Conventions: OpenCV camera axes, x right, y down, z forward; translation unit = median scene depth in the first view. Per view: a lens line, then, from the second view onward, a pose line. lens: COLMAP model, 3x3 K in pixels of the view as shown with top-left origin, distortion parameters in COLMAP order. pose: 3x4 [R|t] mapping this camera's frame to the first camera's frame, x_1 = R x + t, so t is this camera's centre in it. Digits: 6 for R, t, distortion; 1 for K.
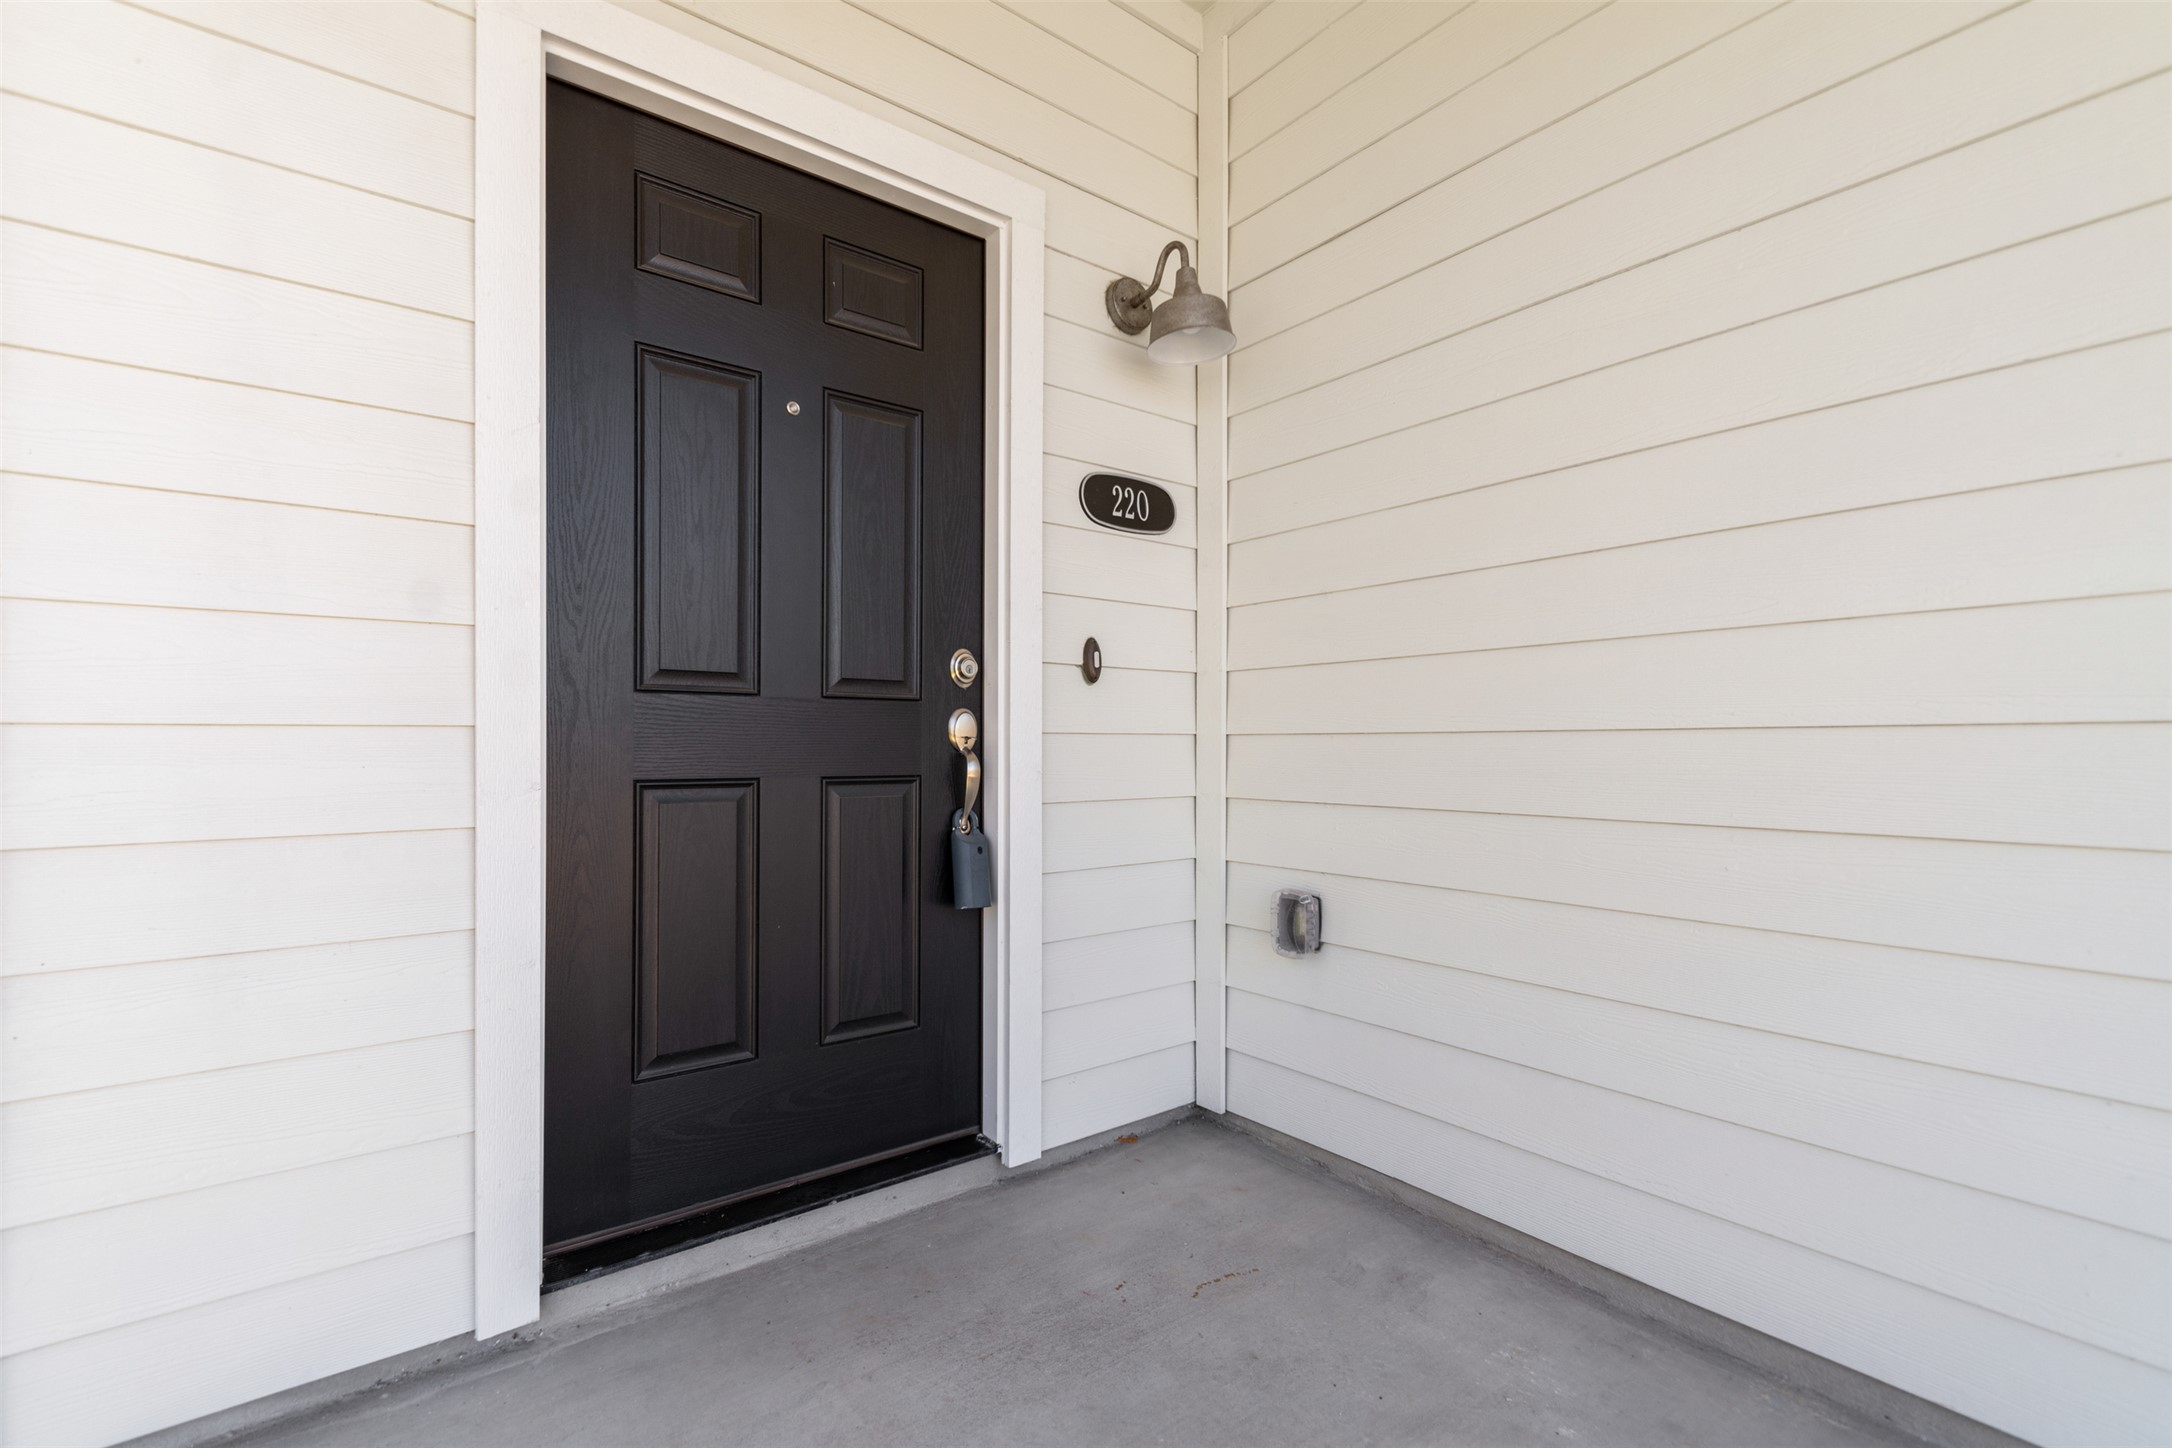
lens RADIAL K [[975.7, 0, 1083.1], [0, 975.7, 743.7], [0, 0, 1]] dist [-0.001991, -0.000692]
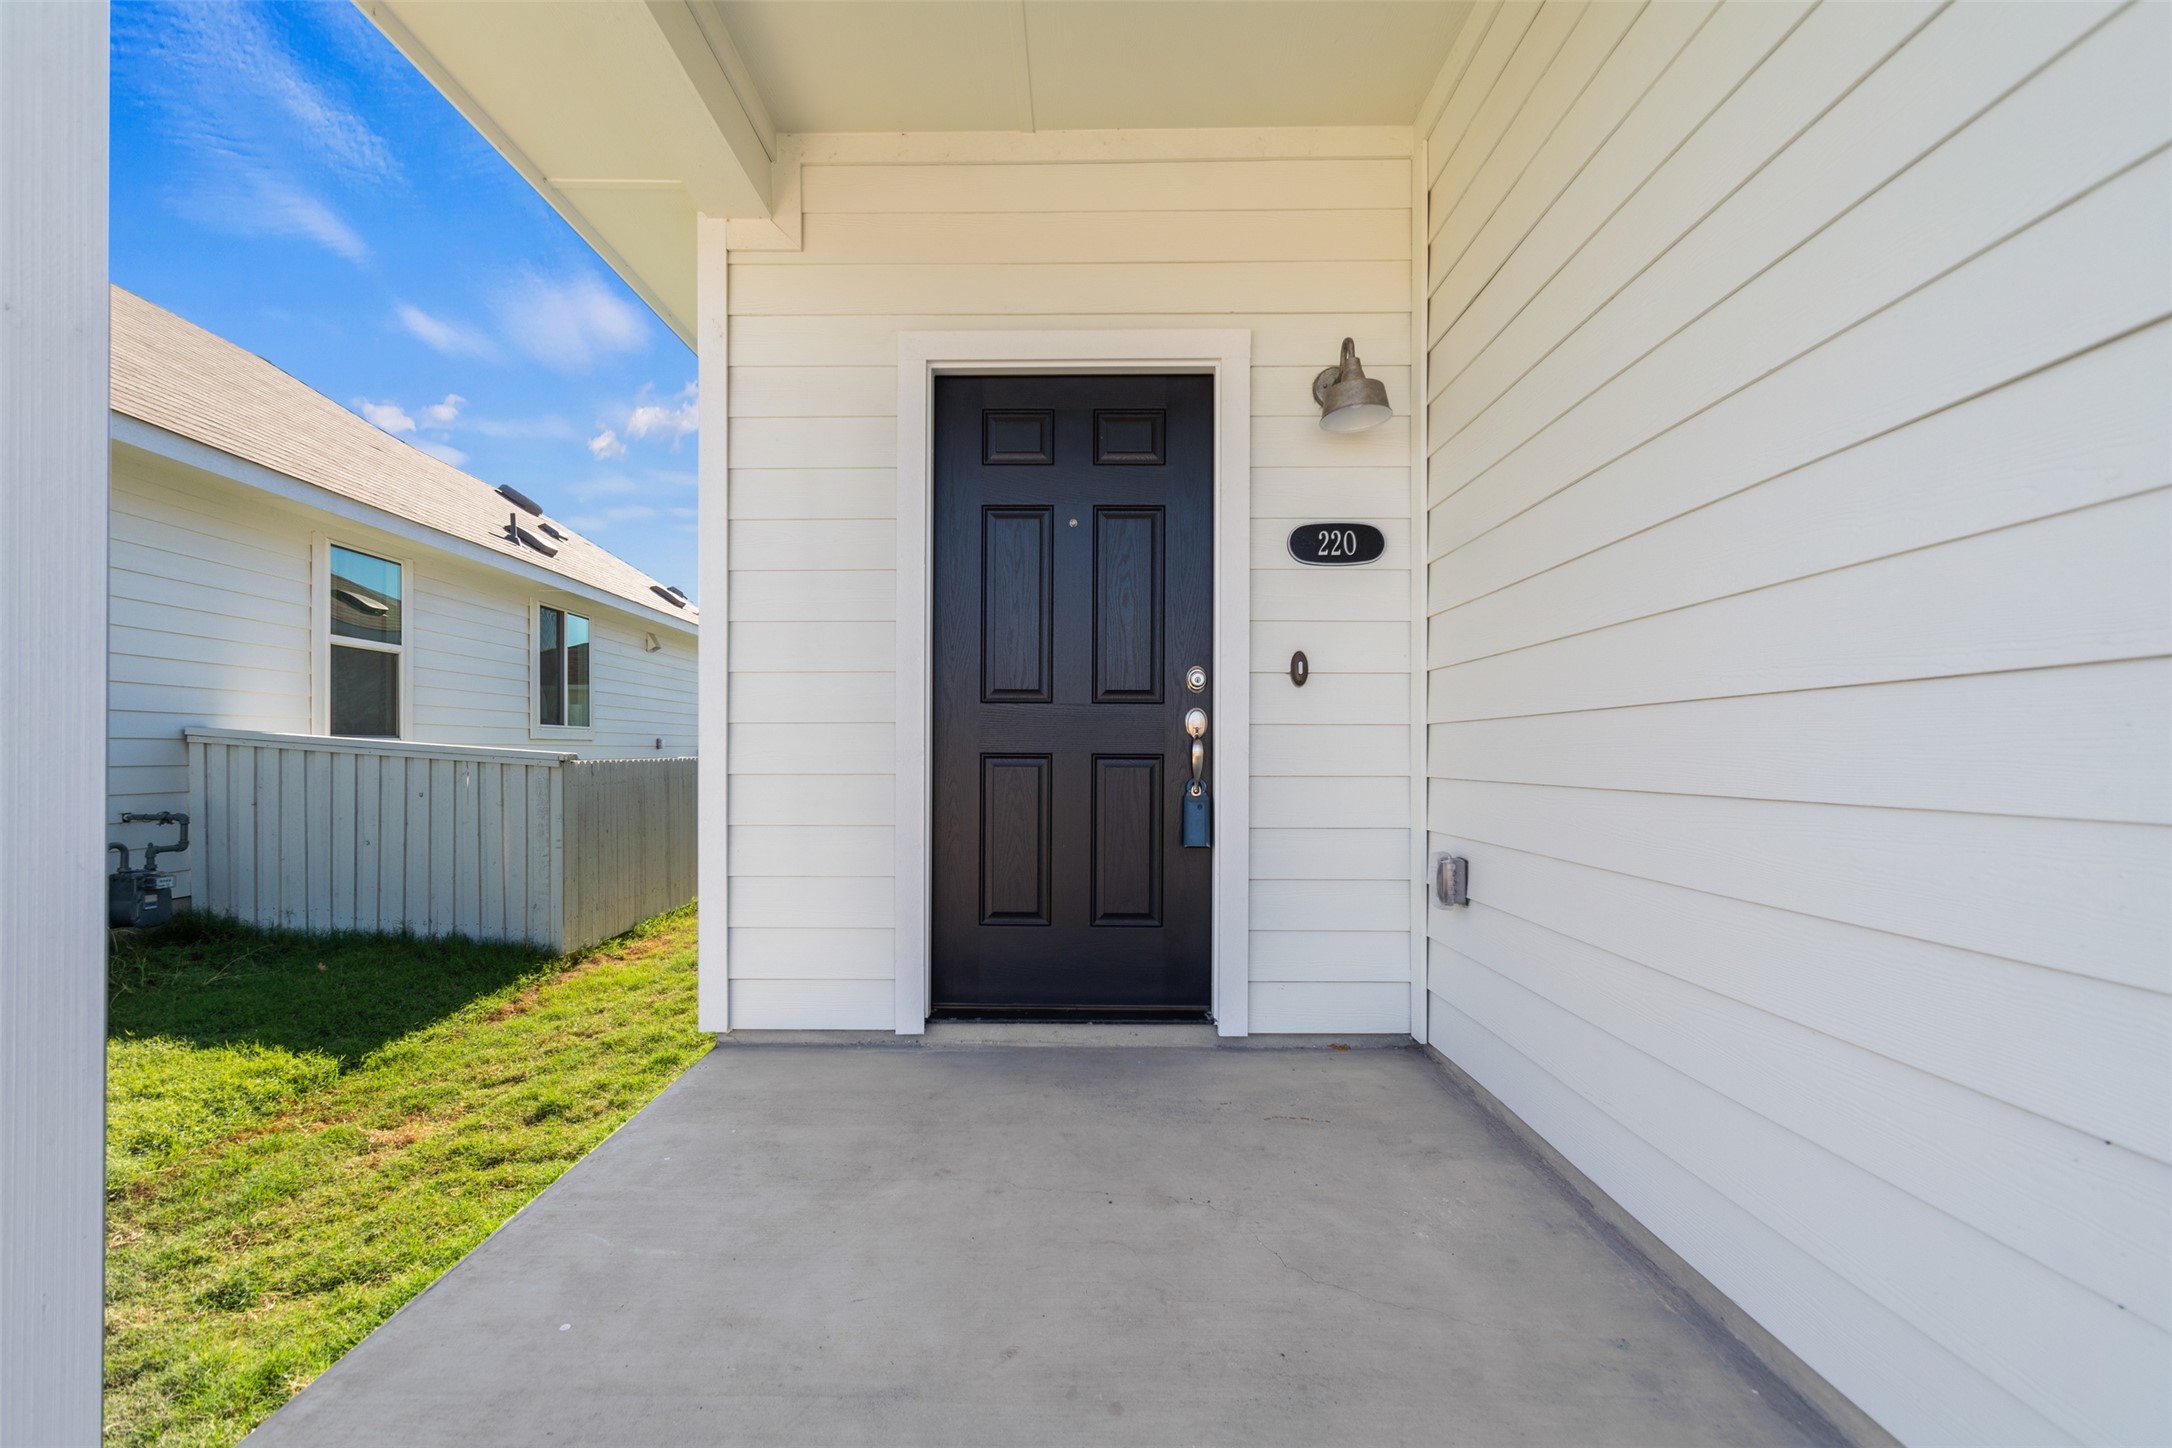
lens RADIAL K [[975.7, 0, 1040.8], [0, 975.7, 736.0], [0, 0, 1]] dist [-0.001991, -0.000692]
pose [[0.772913, -0.007554, -0.634467, 0.608842], [-0.002721, 0.999880, -0.015219, 0.027703], [0.634506, 0.013490, 0.772800, -0.243703]]
